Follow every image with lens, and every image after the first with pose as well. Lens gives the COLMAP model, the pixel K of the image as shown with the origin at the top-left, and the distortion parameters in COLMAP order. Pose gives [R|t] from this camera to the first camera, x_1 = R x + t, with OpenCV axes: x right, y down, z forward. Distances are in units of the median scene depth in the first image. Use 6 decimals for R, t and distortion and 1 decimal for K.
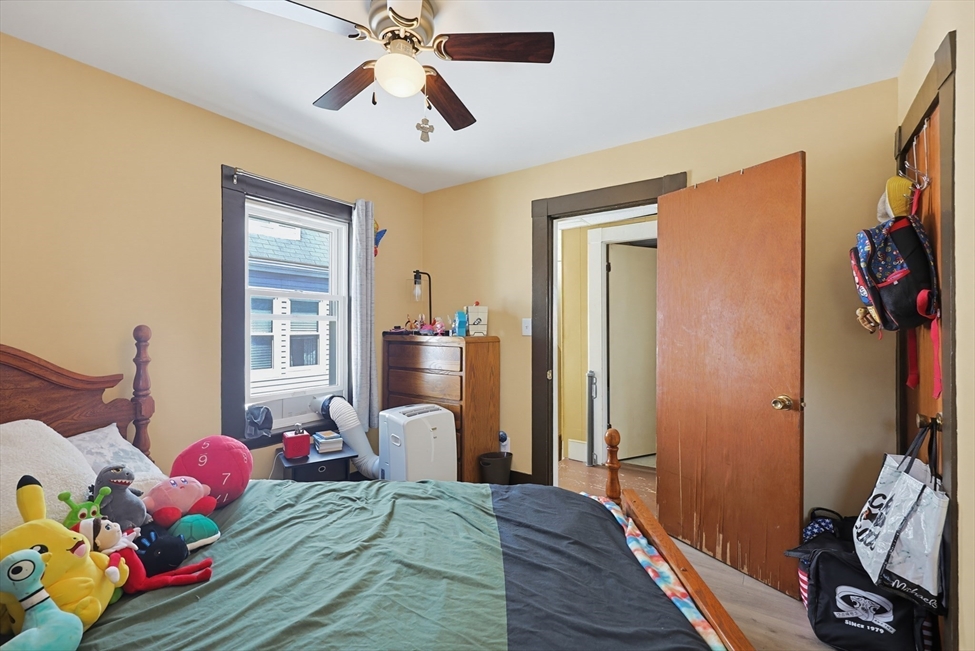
lens RADIAL K [[420.2, 0, 484.9], [0, 420.2, 325.6], [0, 0, 1]] dist [-0.000130, 0.000115]
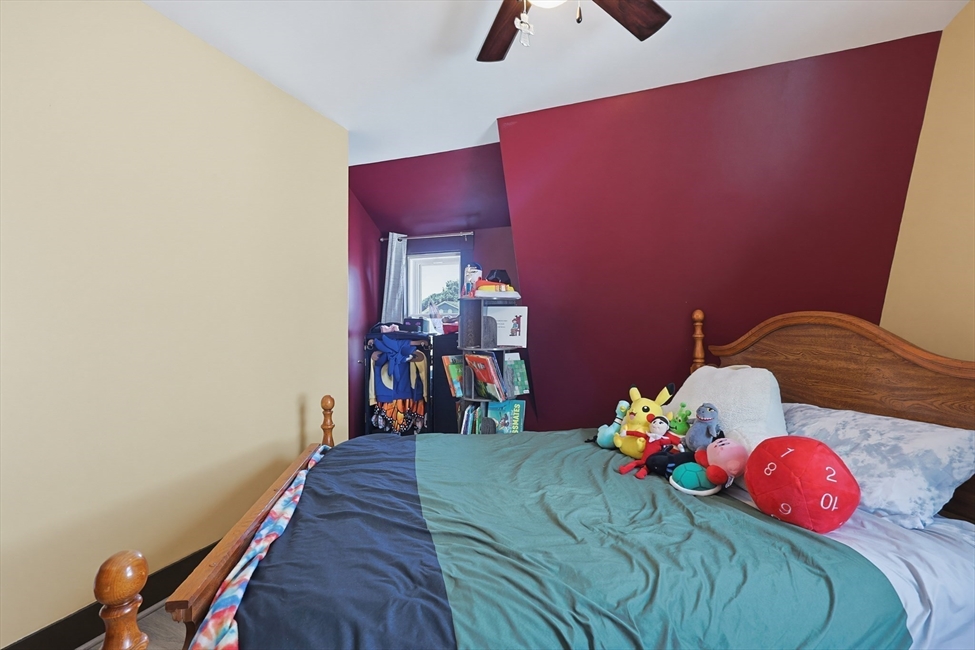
lens RADIAL K [[420.2, 0, 484.9], [0, 420.2, 325.1], [0, 0, 1]] dist [-0.000130, 0.000115]
pose [[-0.975695, 0.005385, -0.219068, 0.093837], [0.005375, 0.999985, 0.000641, 0.059285], [0.219068, -0.000552, -0.975709, 1.766291]]
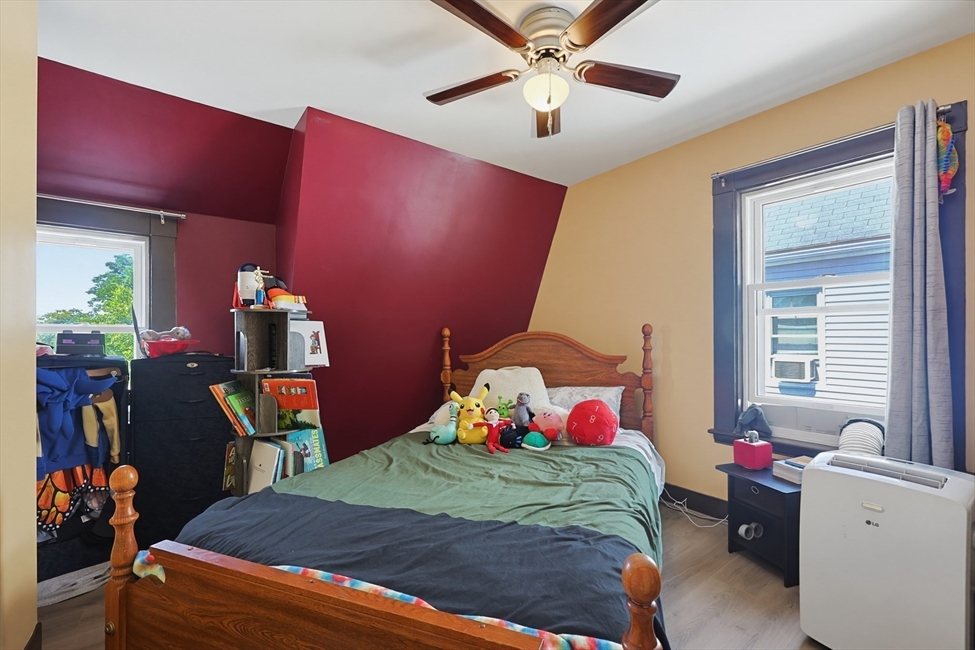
lens RADIAL K [[427.8, 0, 504.8], [0, 427.8, 336.8], [0, 0, 1]] dist [0.000045, 0.000040]
pose [[-0.282079, 0.007575, -0.959361, 0.915527], [0.009087, 0.999945, 0.005224, 0.040188], [0.959348, -0.007244, -0.282132, 1.221896]]
